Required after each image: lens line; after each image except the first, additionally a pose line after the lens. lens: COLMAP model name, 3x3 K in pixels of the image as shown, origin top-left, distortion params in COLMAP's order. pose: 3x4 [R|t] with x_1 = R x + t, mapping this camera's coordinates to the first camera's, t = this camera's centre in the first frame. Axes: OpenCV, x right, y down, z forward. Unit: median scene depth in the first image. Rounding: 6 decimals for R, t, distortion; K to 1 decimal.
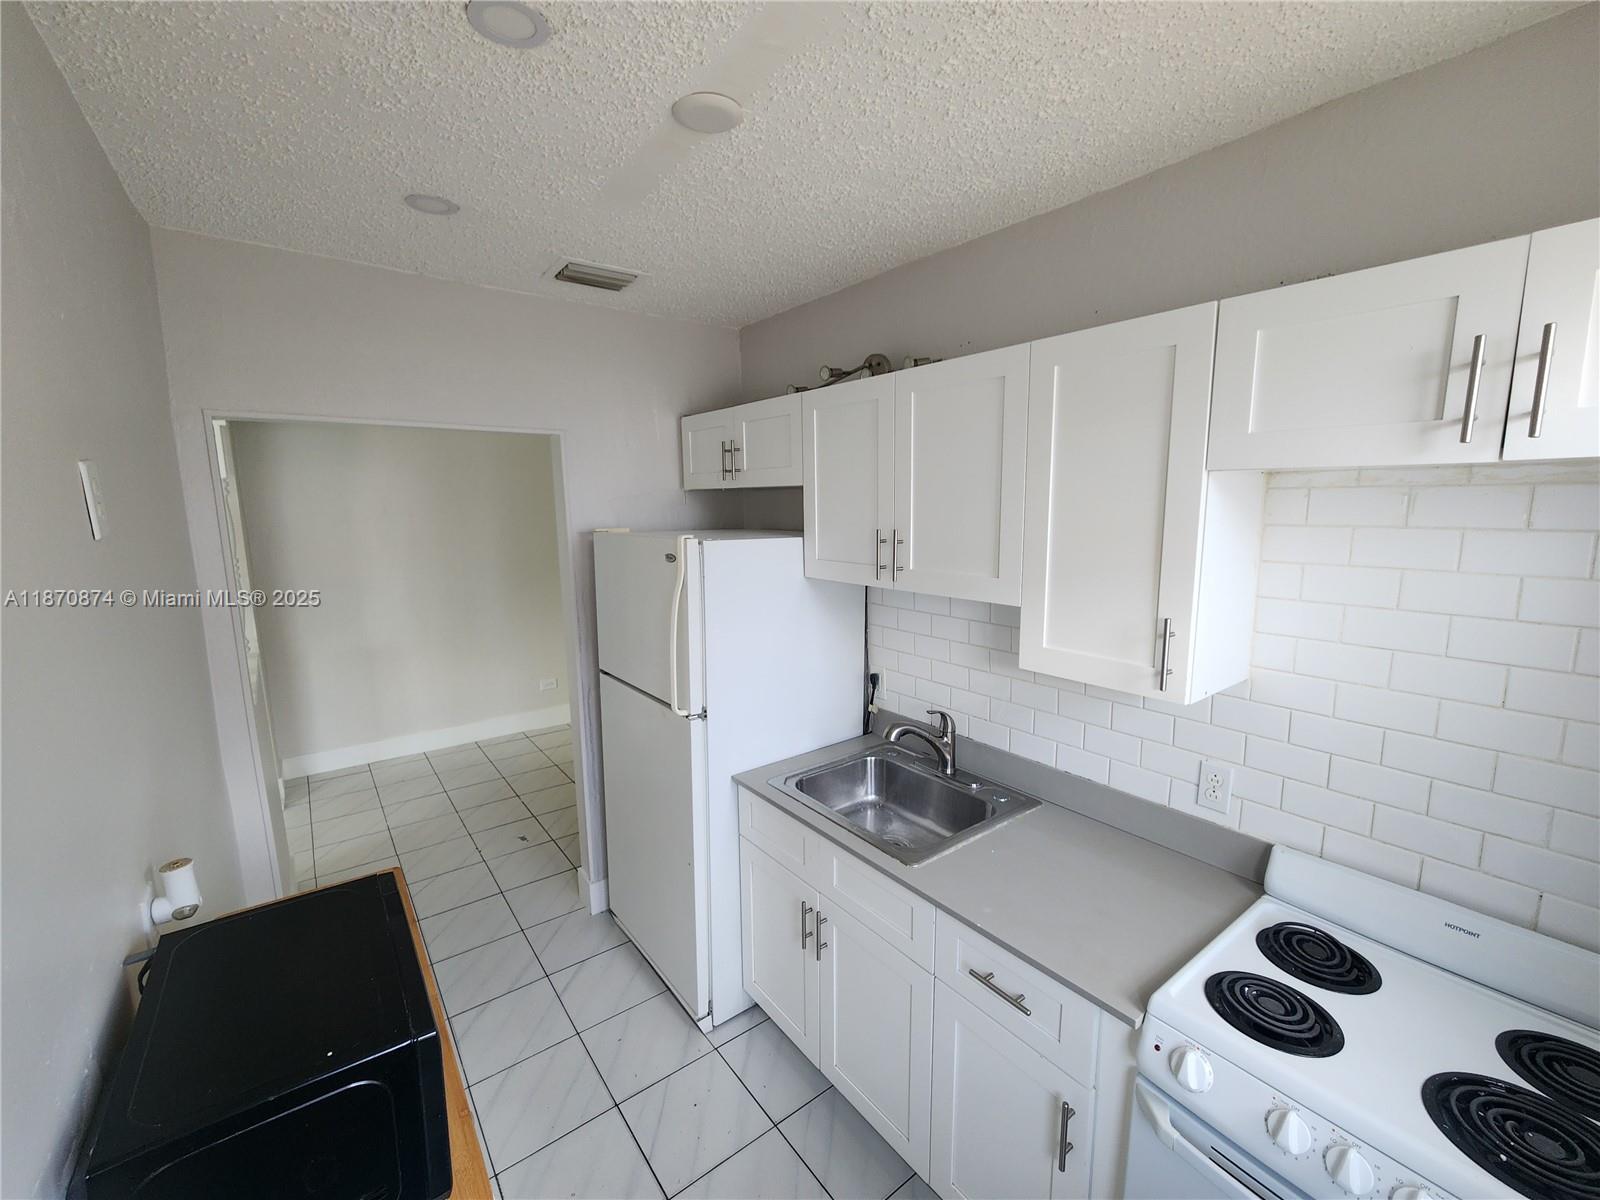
lens RADIAL K [[661.8, 0, 803.5], [0, 661.8, 596.8], [0, 0, 1]] dist [0.000054, -0.000131]
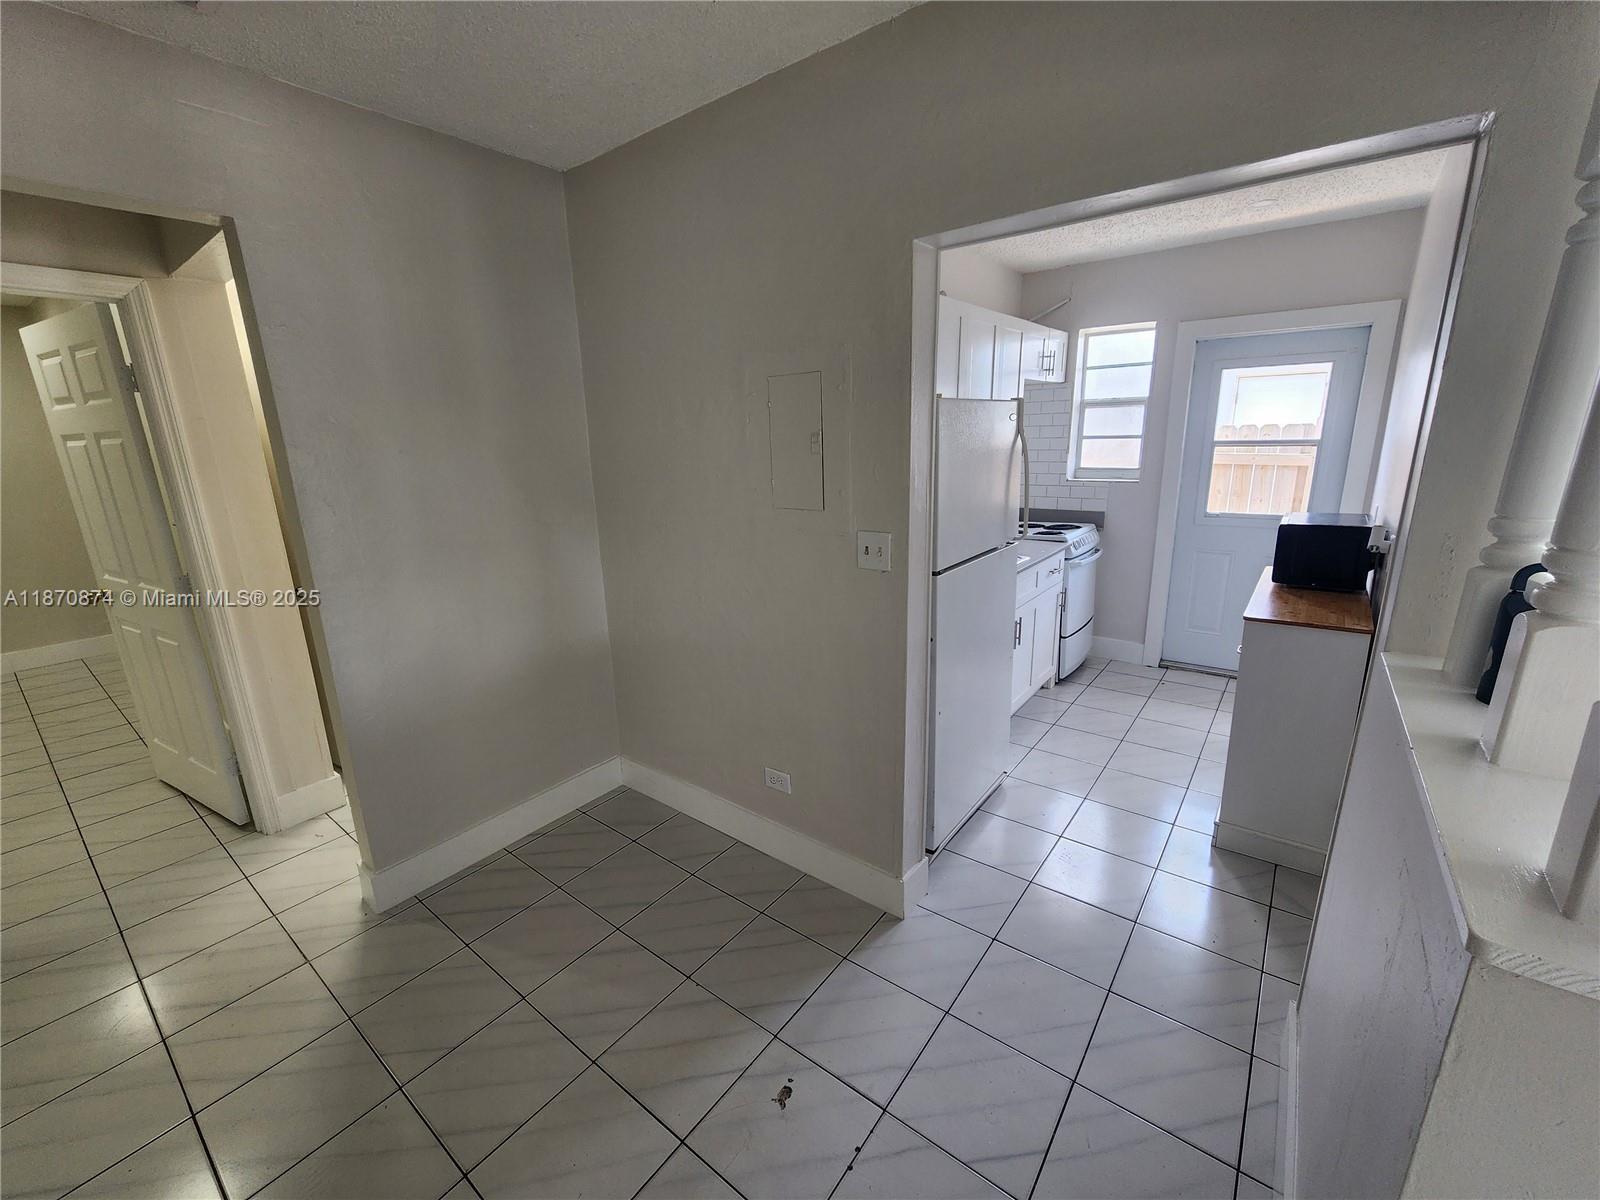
lens RADIAL K [[661.8, 0, 803.5], [0, 661.8, 596.8], [0, 0, 1]] dist [0.000054, -0.000131]
pose [[-0.257526, -0.222049, 0.940412, -1.766326], [0.173211, 0.946865, 0.271006, -0.188580], [-0.950620, 0.232681, -0.205381, 2.257660]]
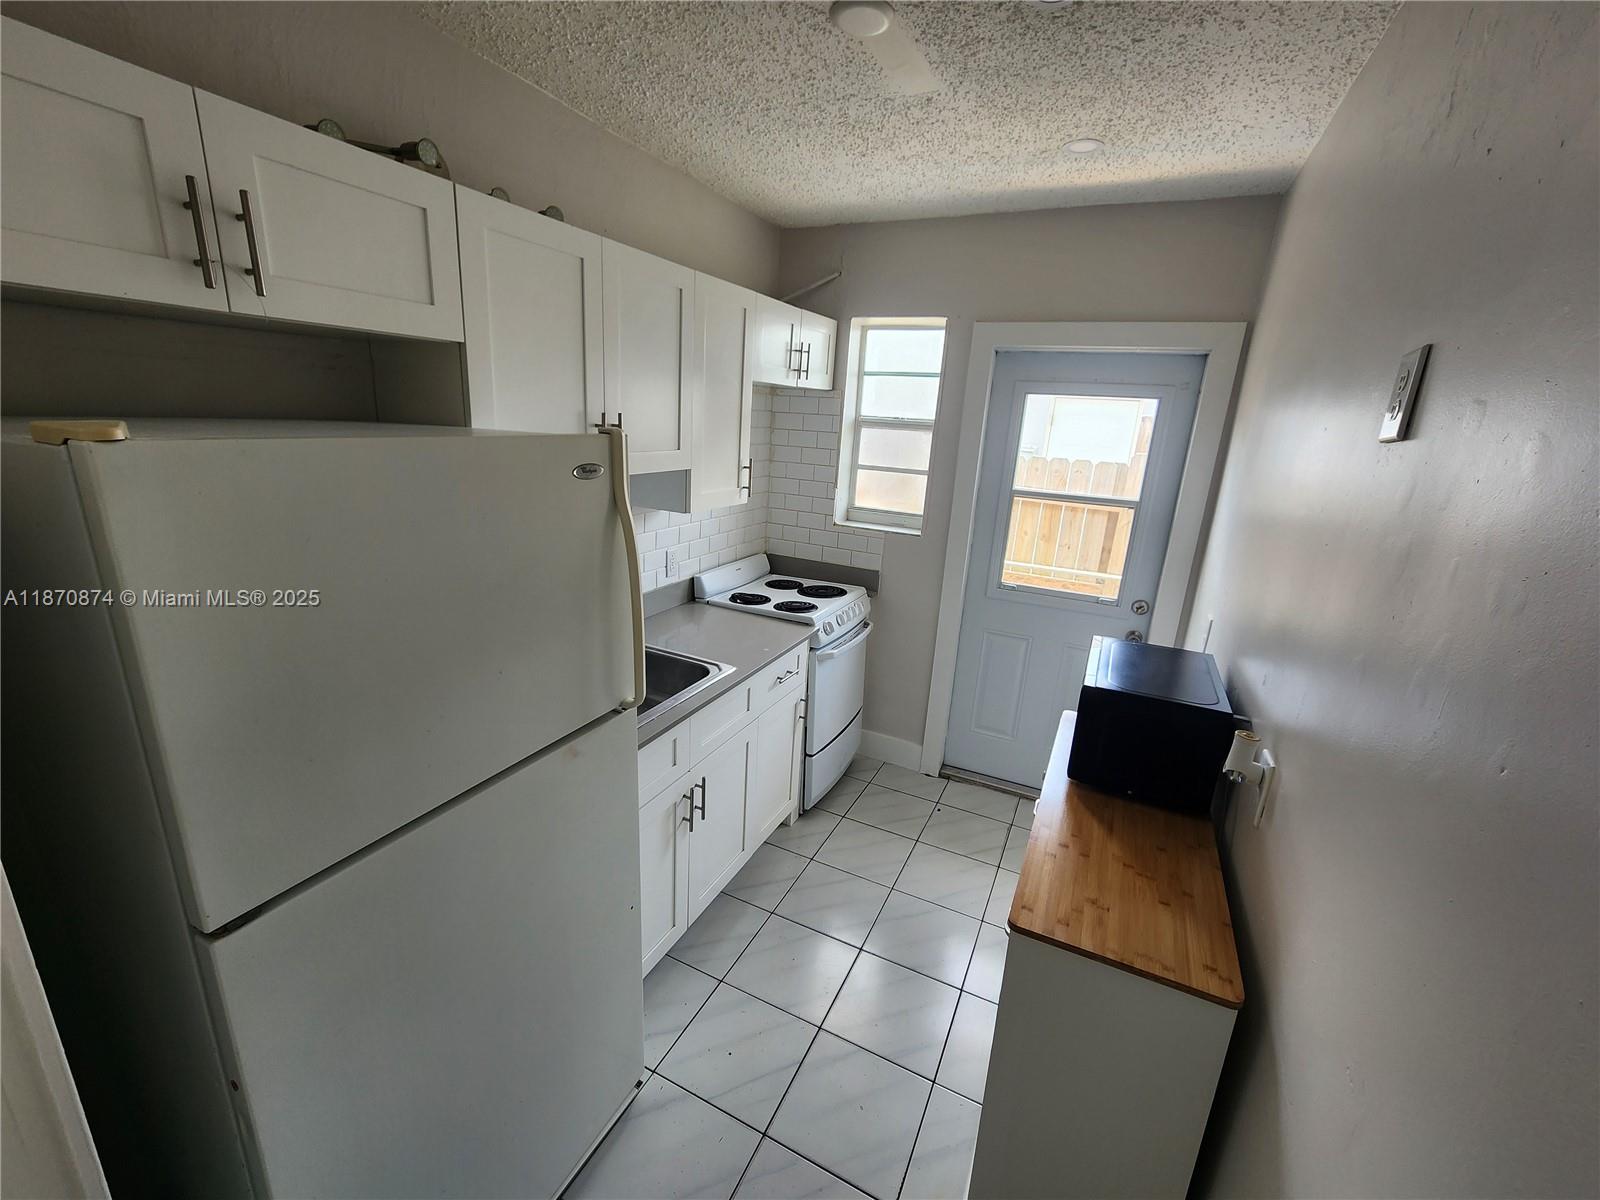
lens RADIAL K [[661.8, 0, 803.5], [0, 661.8, 596.8], [0, 0, 1]] dist [0.000054, -0.000131]
pose [[-0.448505, -0.260965, 0.854834, -1.069761], [0.081705, 0.940449, 0.329969, -0.177598], [-0.890038, 0.217837, -0.400474, 1.446057]]
